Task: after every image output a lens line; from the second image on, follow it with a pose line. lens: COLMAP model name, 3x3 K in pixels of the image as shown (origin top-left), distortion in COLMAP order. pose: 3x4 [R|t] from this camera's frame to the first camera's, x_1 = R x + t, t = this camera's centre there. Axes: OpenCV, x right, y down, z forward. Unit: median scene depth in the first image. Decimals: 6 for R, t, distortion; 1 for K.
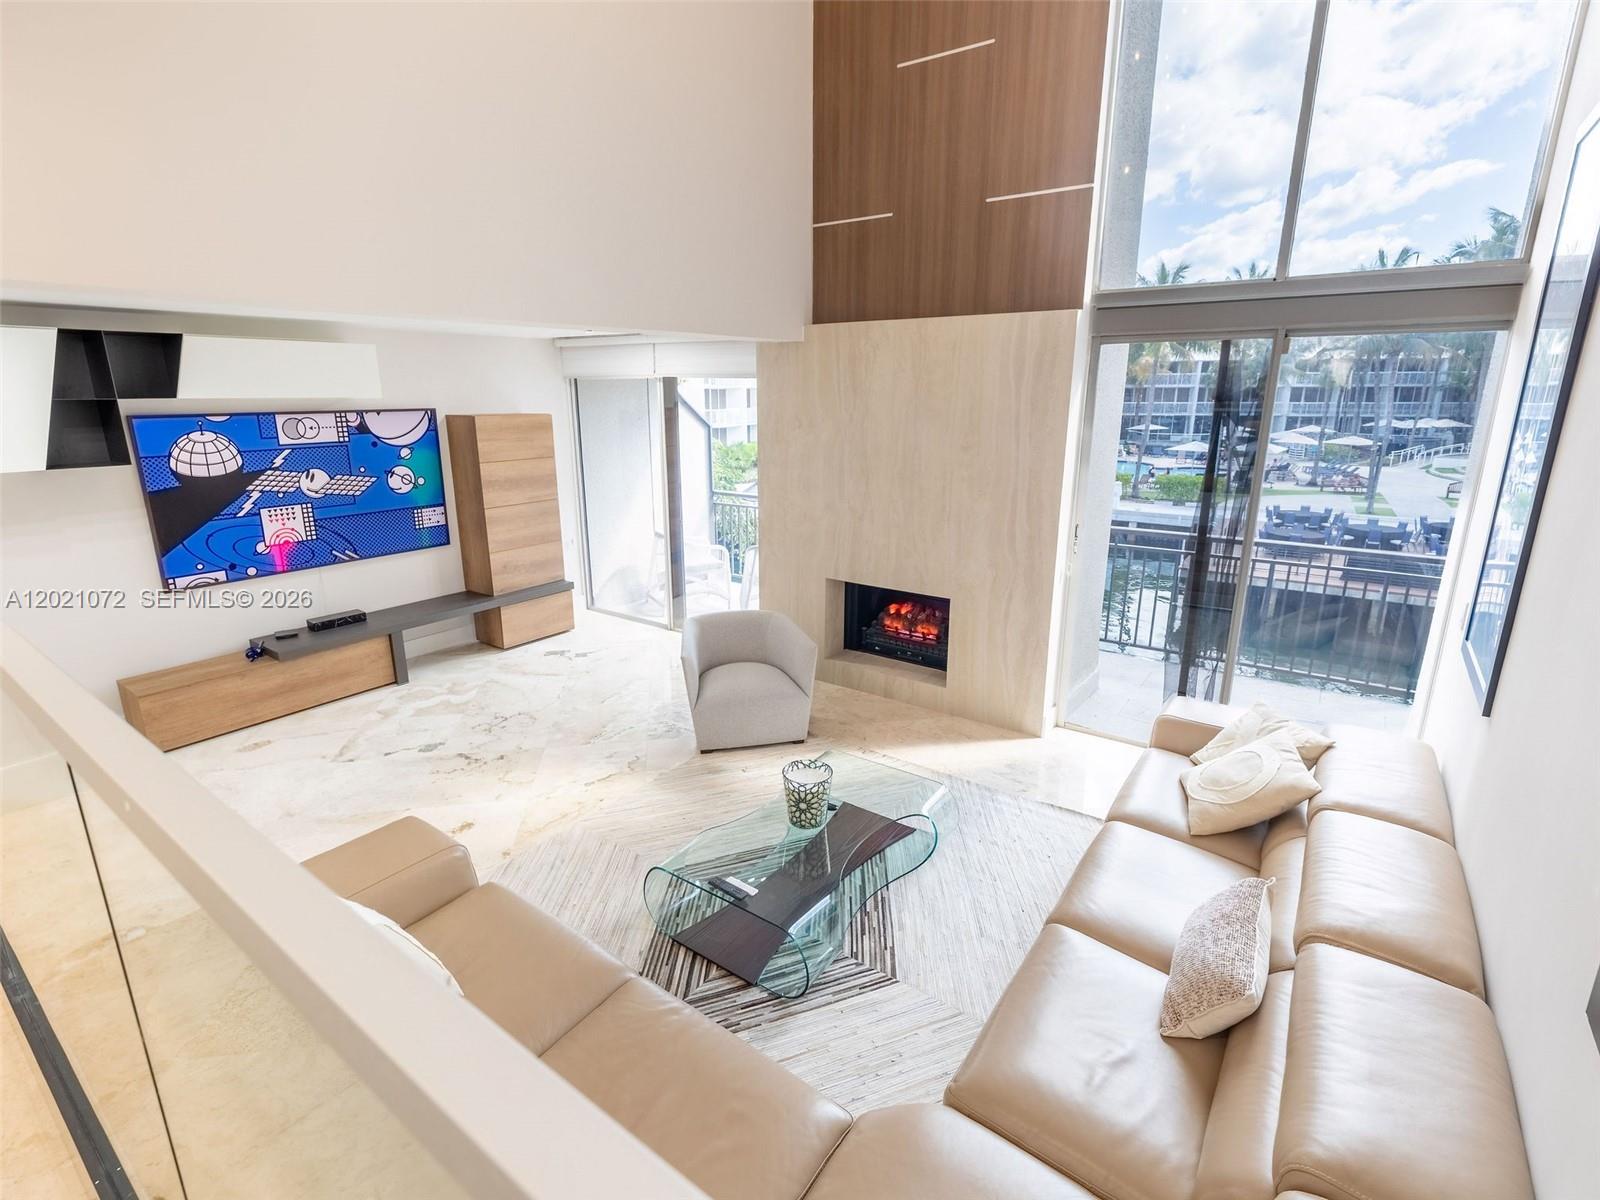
lens RADIAL K [[775.3, 0, 790.6], [0, 775.3, 594.5], [0, 0, 1]] dist [-0.003477, 0.002438]
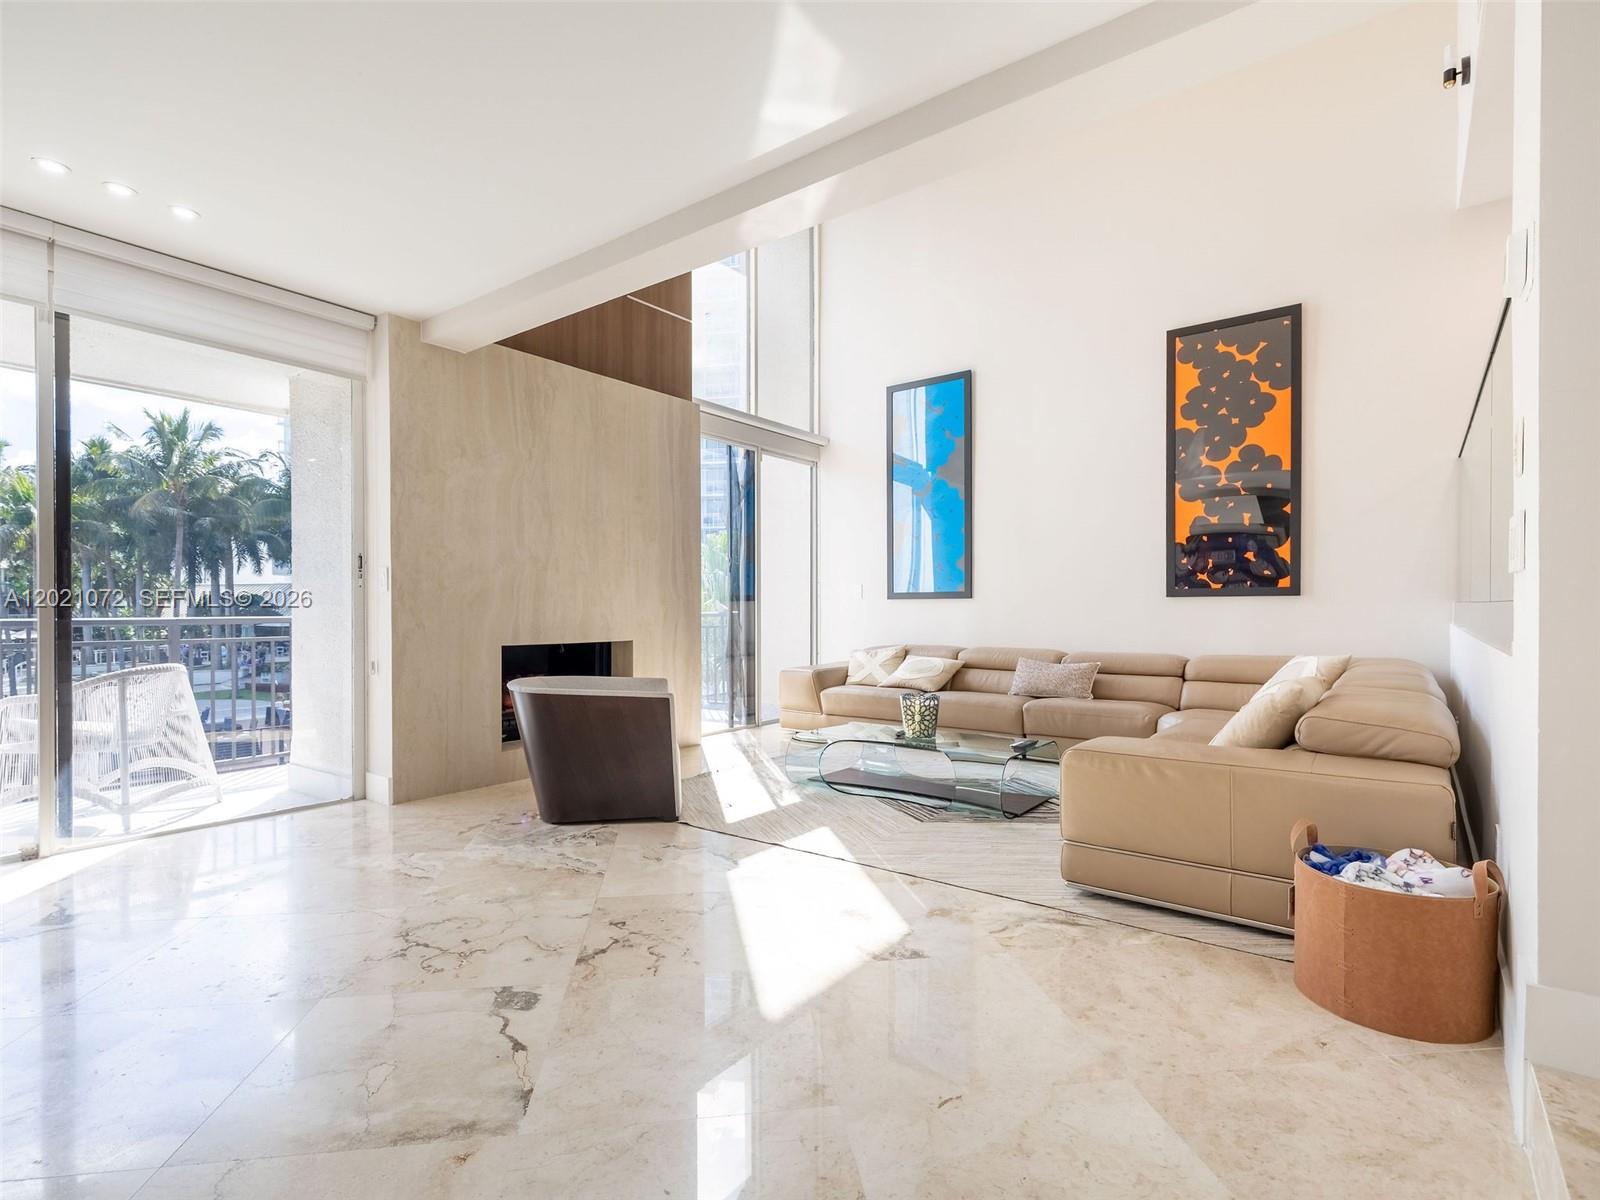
lens RADIAL K [[775.3, 0, 799.0], [0, 775.3, 624.4], [0, 0, 1]] dist [-0.003477, 0.002438]
pose [[0.023690, -0.014167, 0.999619, -0.828489], [0.262431, 0.964922, 0.007456, 0.036514], [-0.964660, 0.262154, 0.026577, 0.743893]]
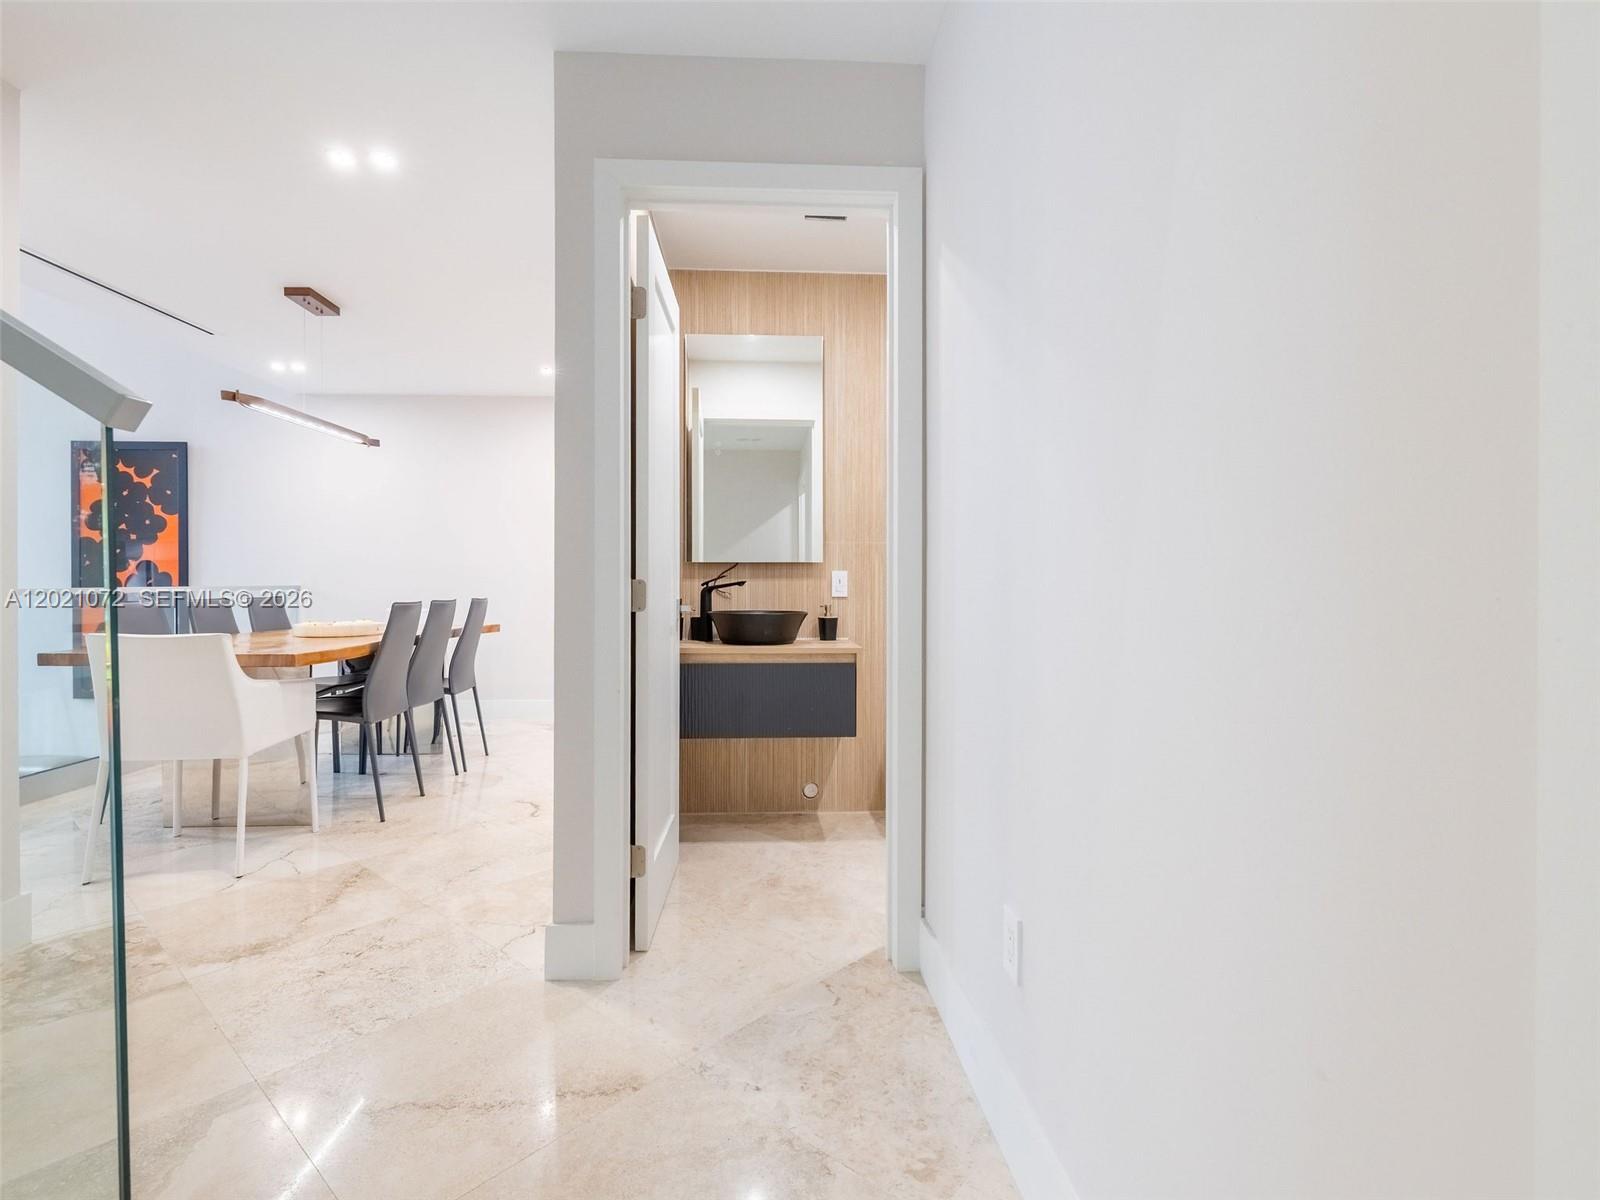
lens RADIAL K [[775.3, 0, 807.0], [0, 775.3, 588.5], [0, 0, 1]] dist [-0.003477, 0.002438]
pose [[-0.635354, 0.013793, 0.772098, -1.257834], [0.204483, 0.967155, 0.150990, 0.037662], [-0.744655, 0.253813, -0.617307, 0.130451]]
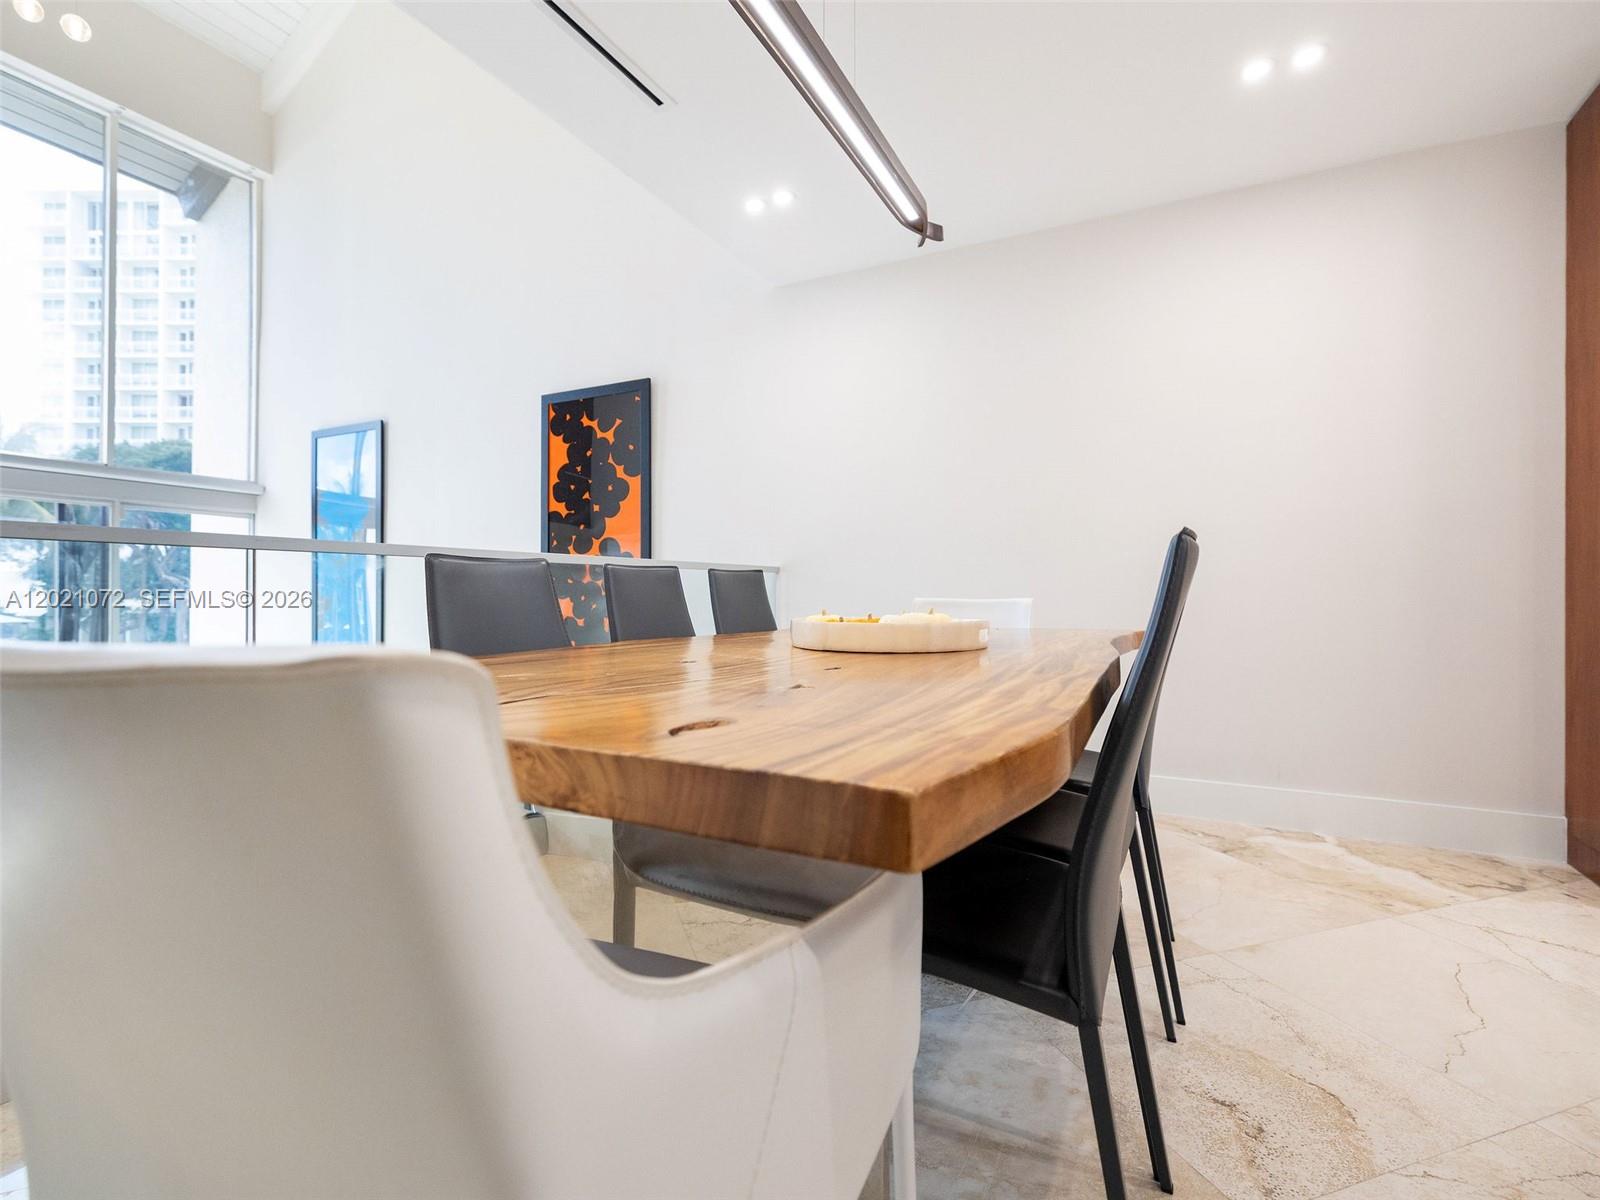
lens RADIAL K [[775.3, 0, 792.8], [0, 775.3, 596.2], [0, 0, 1]] dist [-0.003477, 0.002438]
pose [[-0.152343, 0.015705, 0.988203, -0.678248], [0.252785, 0.967235, 0.023598, 0.066219], [-0.955453, 0.253398, -0.151321, 0.092162]]
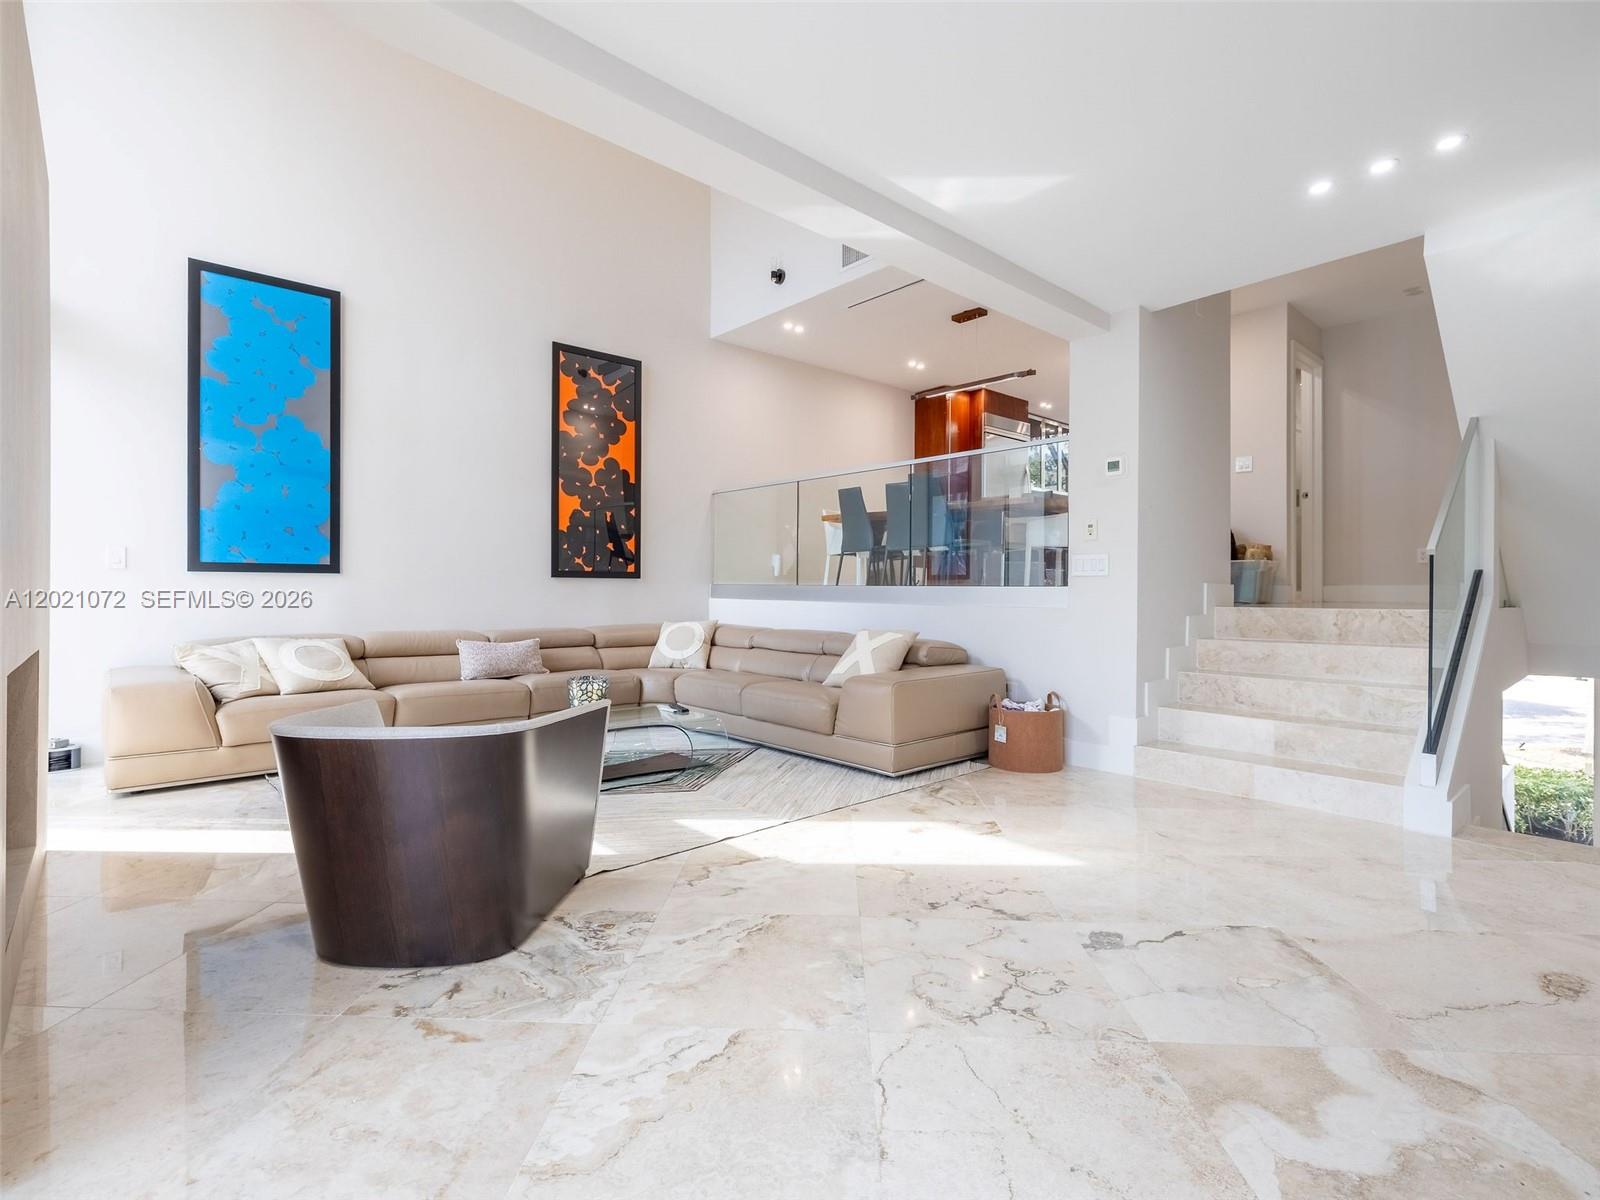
lens RADIAL K [[775.3, 0, 787.1], [0, 775.3, 595.7], [0, 0, 1]] dist [-0.003477, 0.002438]
pose [[-0.976596, -0.000407, 0.215079, -0.357449], [0.057325, 0.963332, 0.262117, -0.127278], [-0.207300, 0.268312, -0.940763, 1.341907]]
